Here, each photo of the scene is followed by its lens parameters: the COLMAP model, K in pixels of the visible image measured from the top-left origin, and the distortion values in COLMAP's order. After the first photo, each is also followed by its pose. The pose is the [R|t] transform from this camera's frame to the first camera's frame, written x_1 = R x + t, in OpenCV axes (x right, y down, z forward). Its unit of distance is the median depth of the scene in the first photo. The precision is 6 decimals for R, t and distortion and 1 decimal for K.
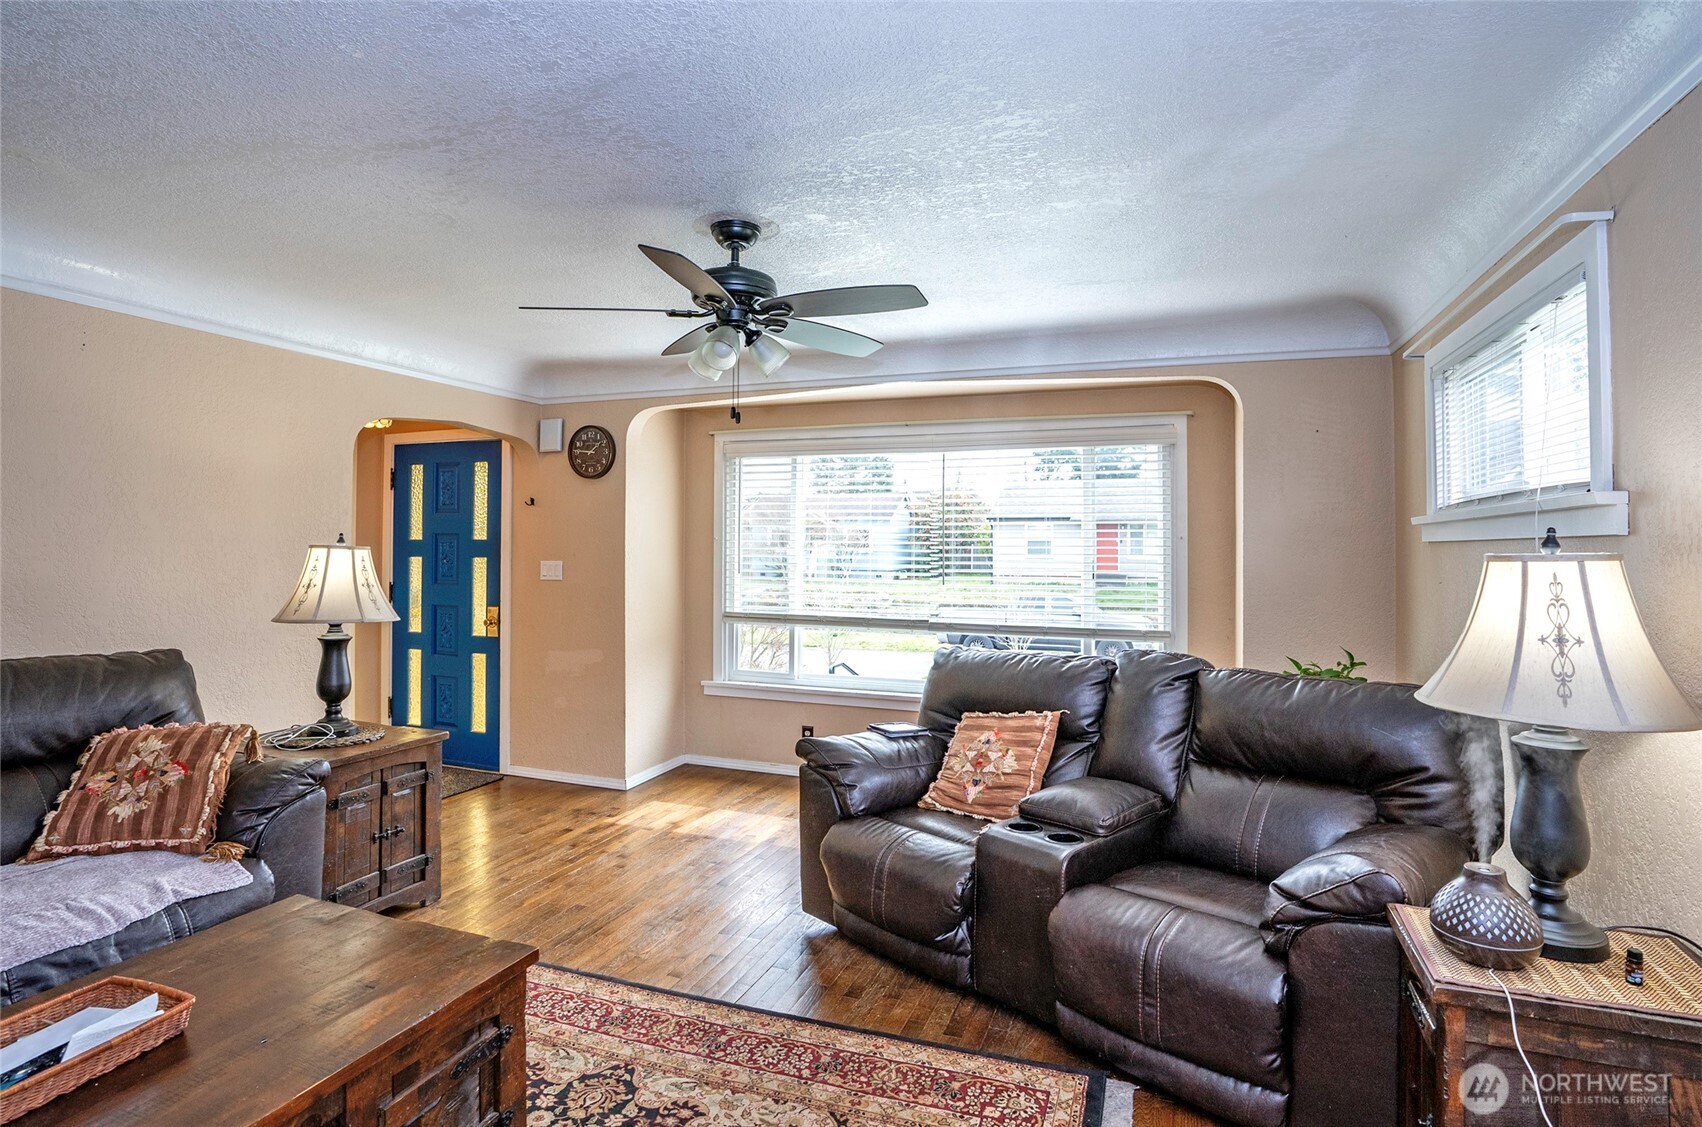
lens RADIAL K [[868.0, 0, 853.8], [0, 868.0, 527.3], [0, 0, 1]] dist [-0.076618, 0.036881]
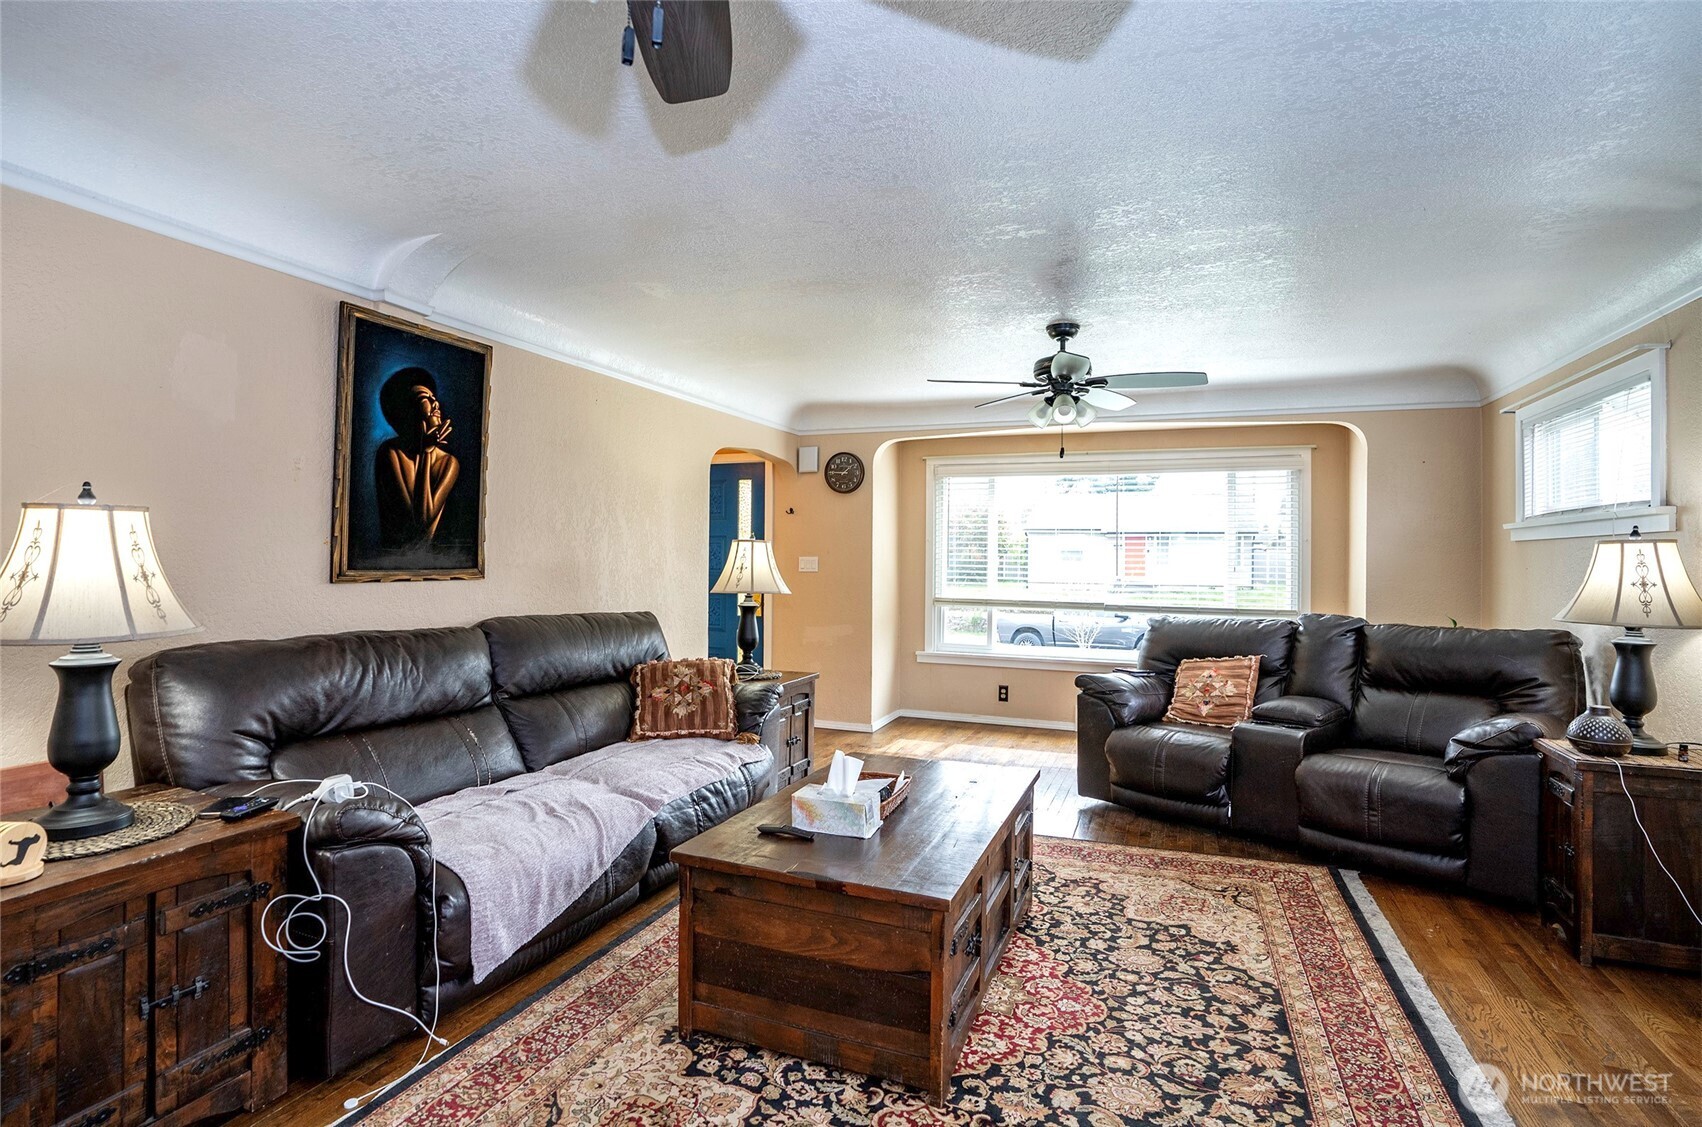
lens RADIAL K [[826.0, 0, 852.8], [0, 826.0, 545.3], [0, 0, 1]] dist [-0.070928, 0.033699]
pose [[0.999723, 0.004656, -0.023054, -0.482908], [-0.004453, 0.999951, 0.008861, 0.020010], [0.023094, -0.008756, 0.999695, -0.449790]]
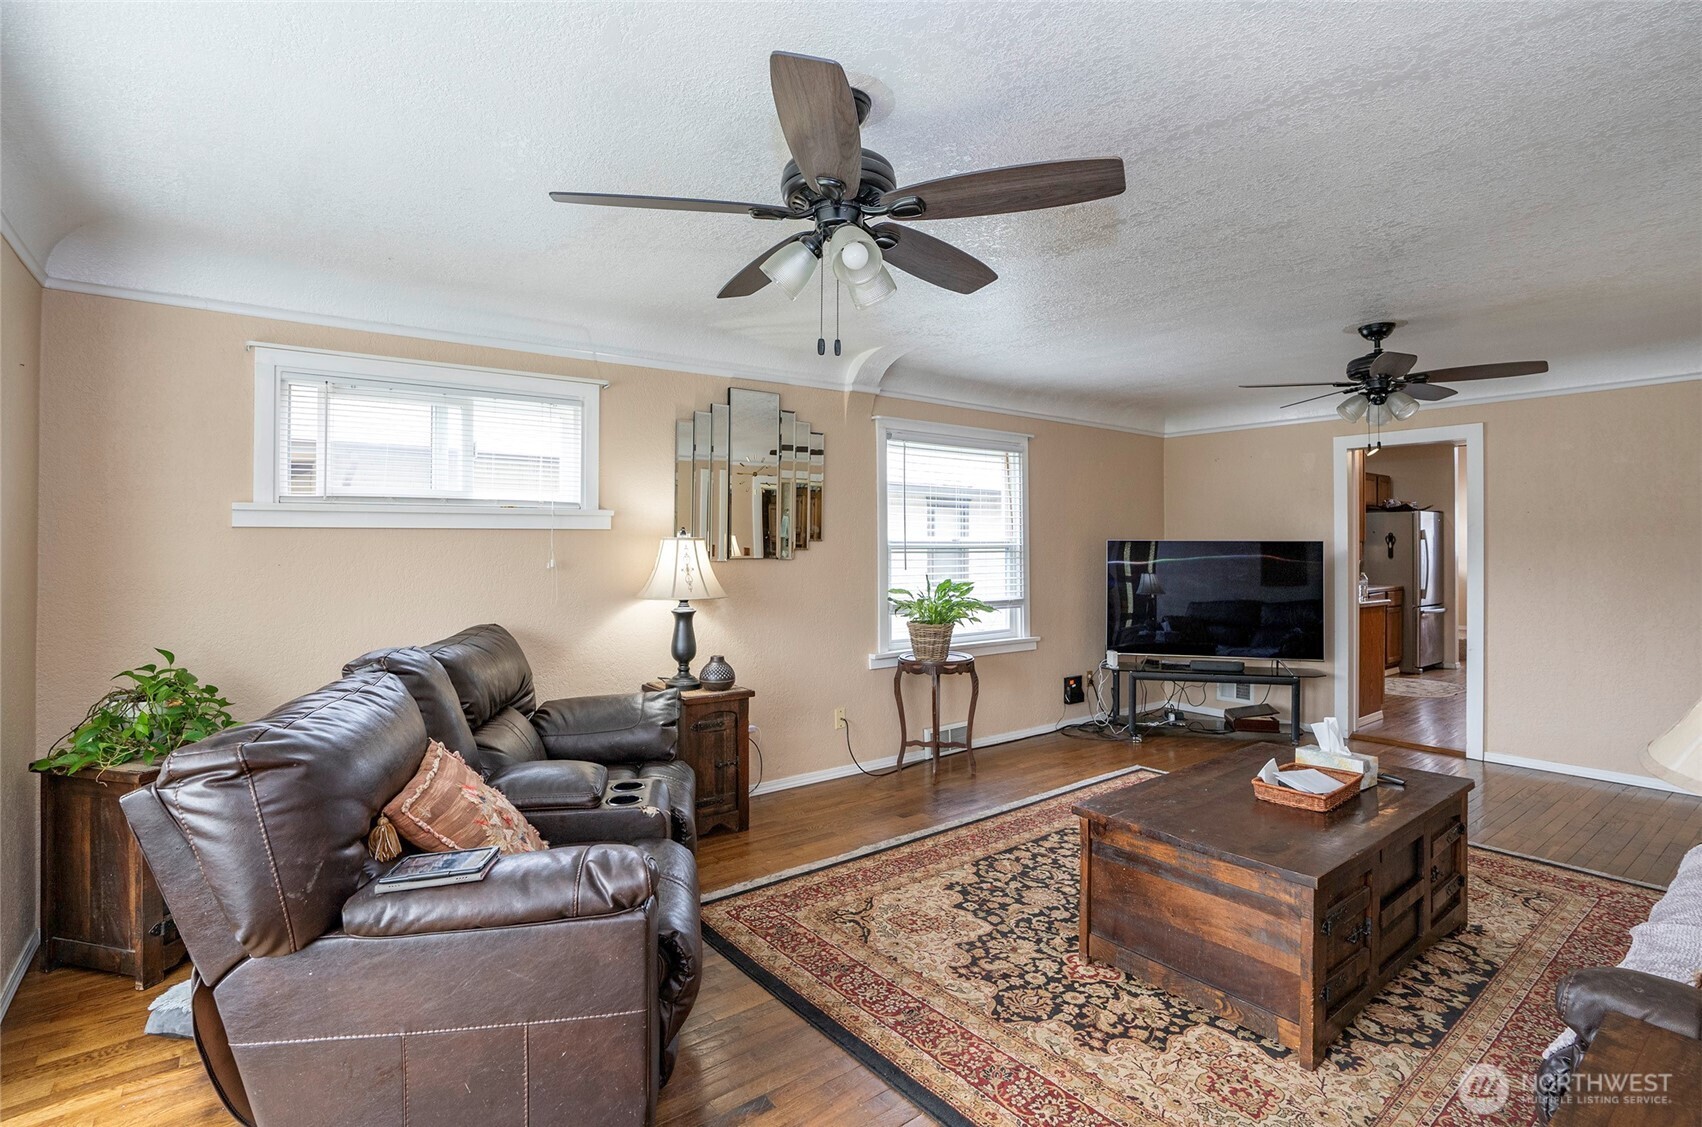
lens RADIAL K [[826.0, 0, 852.8], [0, 826.0, 545.3], [0, 0, 1]] dist [-0.070928, 0.033699]
pose [[-0.849516, -0.002269, 0.527558, -0.537404], [-0.013397, 0.999761, -0.017272, 0.051207], [-0.527393, -0.021740, -0.849343, 1.632028]]
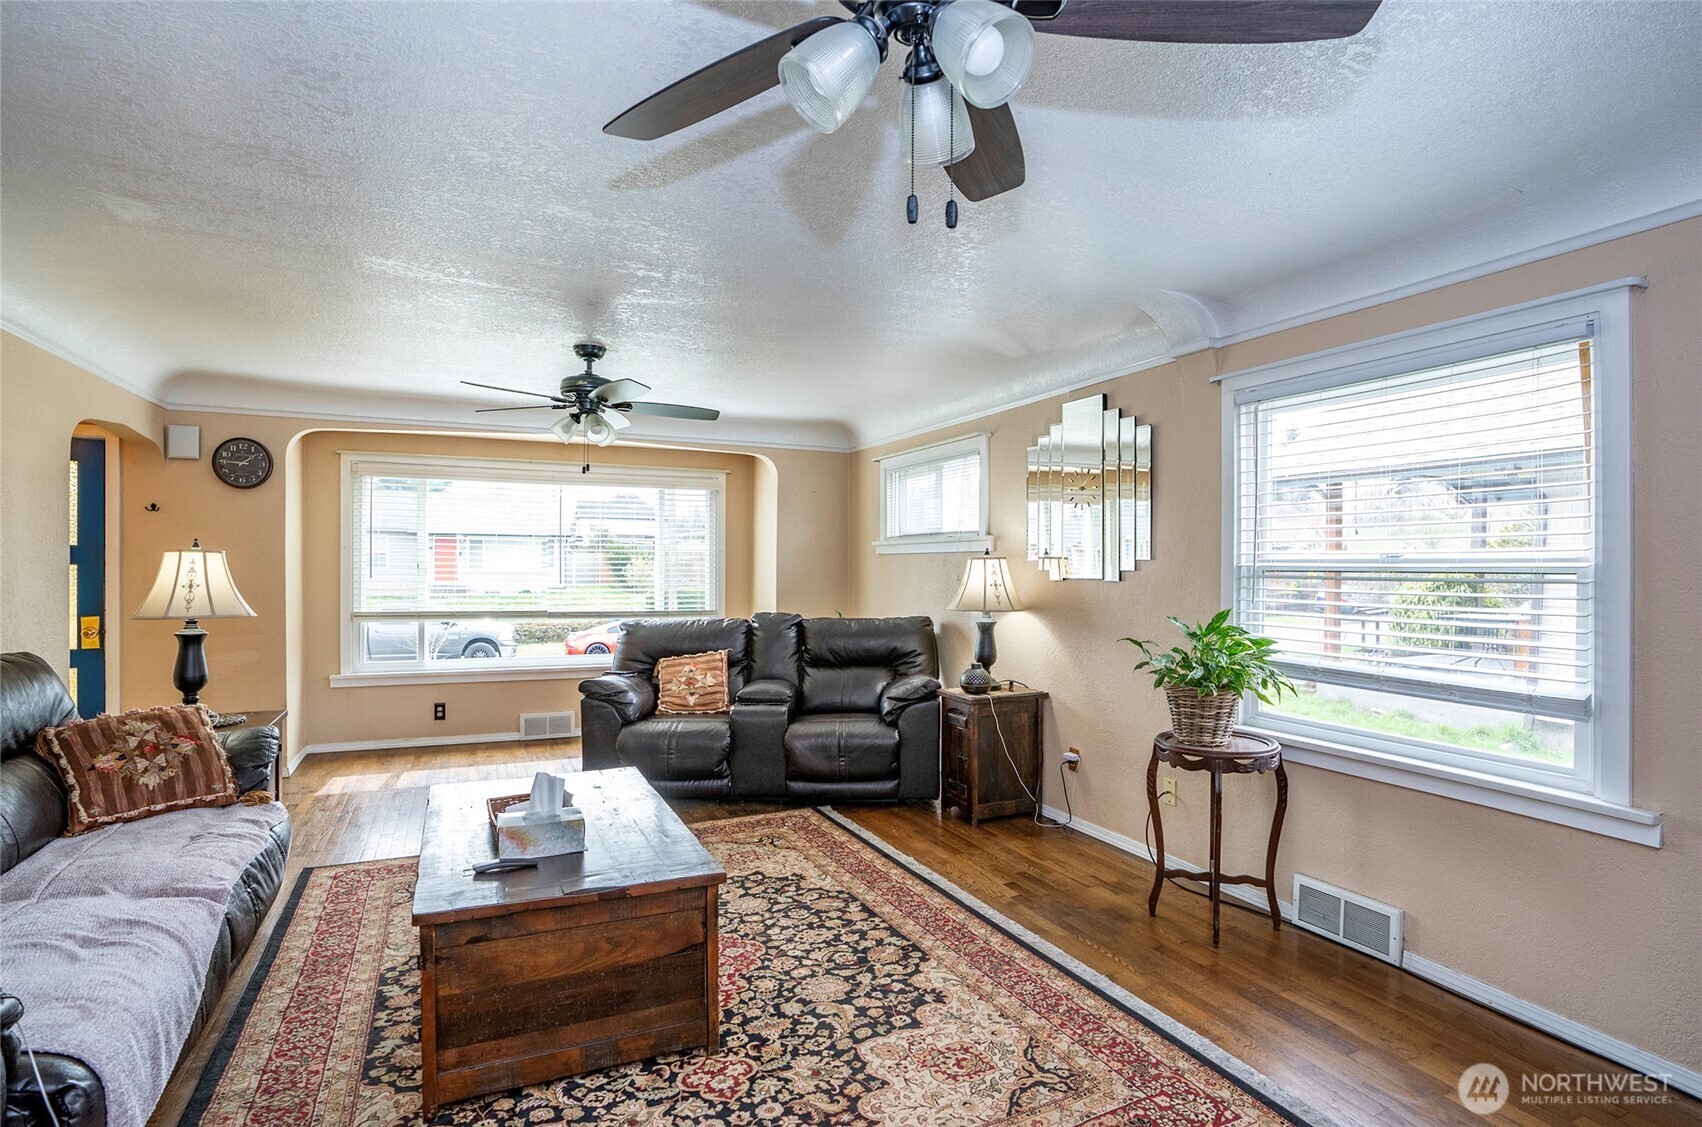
lens RADIAL K [[843.3, 0, 850.0], [0, 843.3, 567.1], [0, 0, 1]] dist [-0.071994, 0.042156]
pose [[0.701345, -0.002123, 0.712819, -0.915220], [-0.019785, 0.999552, 0.022444, 0.004611], [-0.712548, -0.029844, 0.700989, -0.415498]]
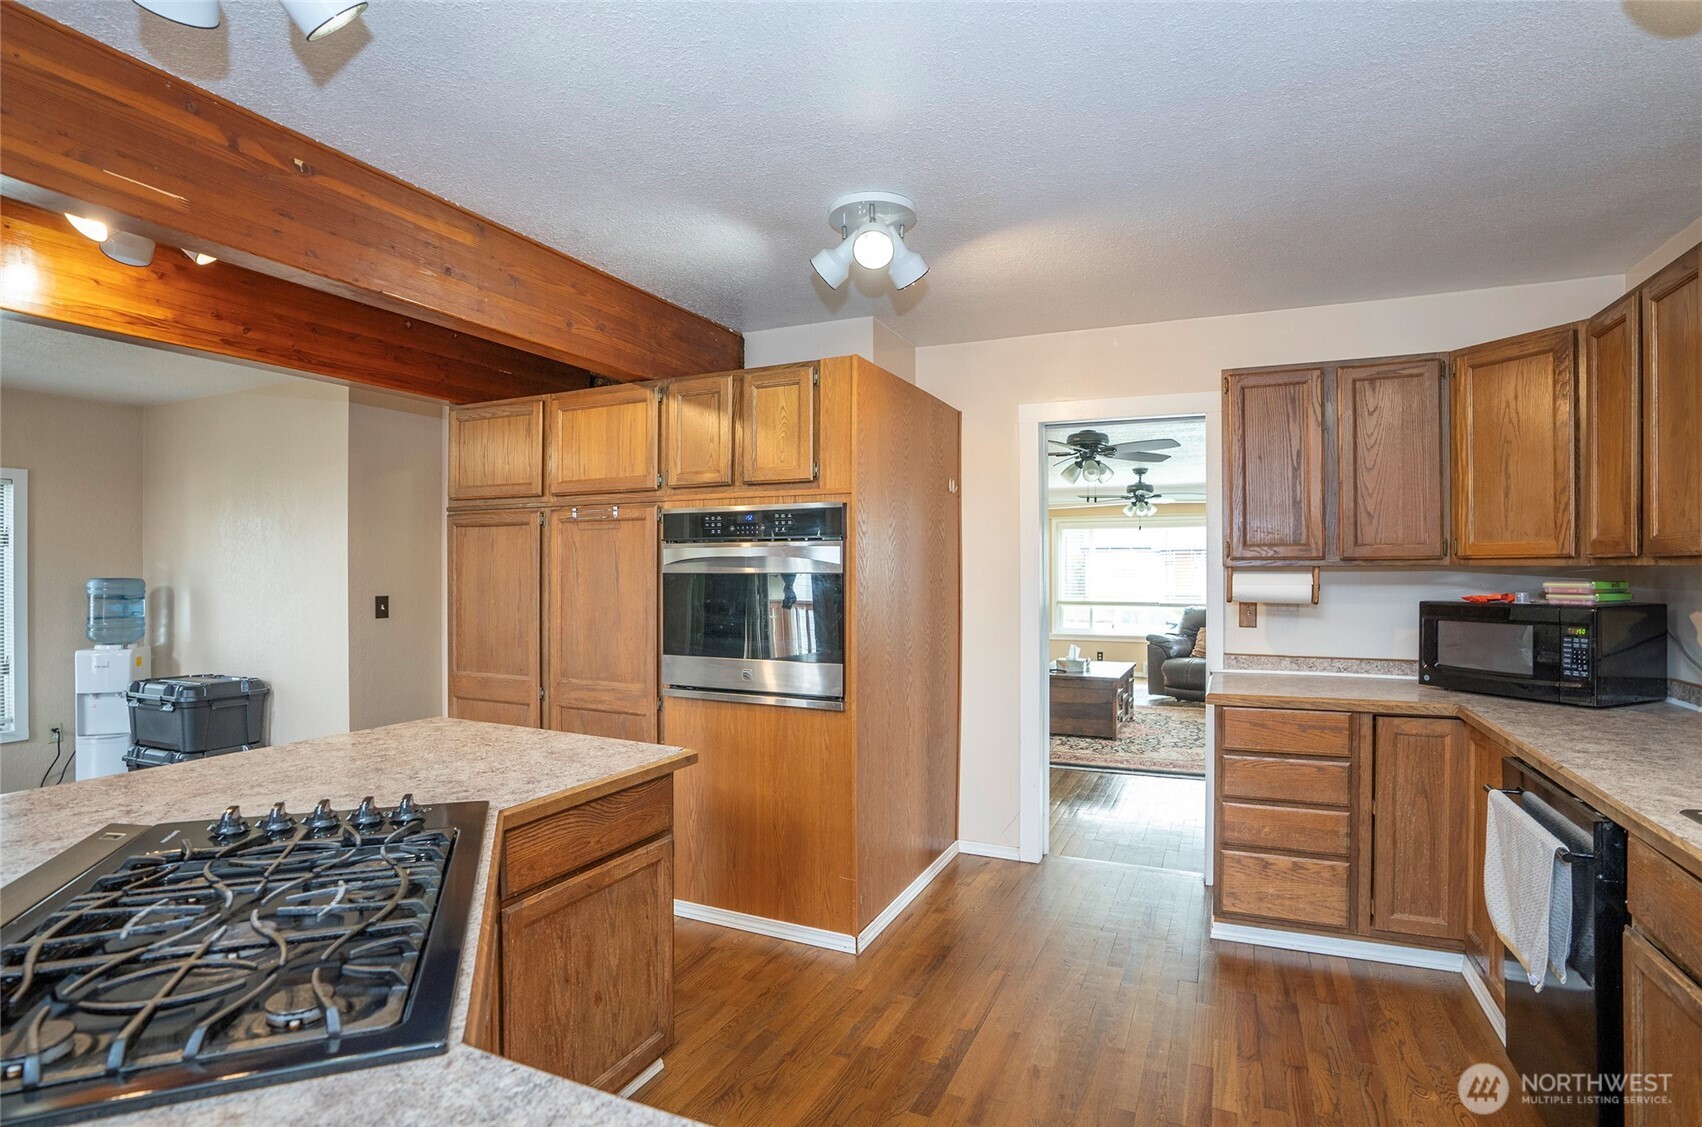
lens RADIAL K [[843.3, 0, 850.0], [0, 843.3, 567.1], [0, 0, 1]] dist [-0.071994, 0.042156]
pose [[0.997209, -0.004386, -0.074529, -1.015909], [0.005519, 0.999872, 0.014999, -0.040159], [0.074454, -0.015368, 0.997106, -2.255359]]
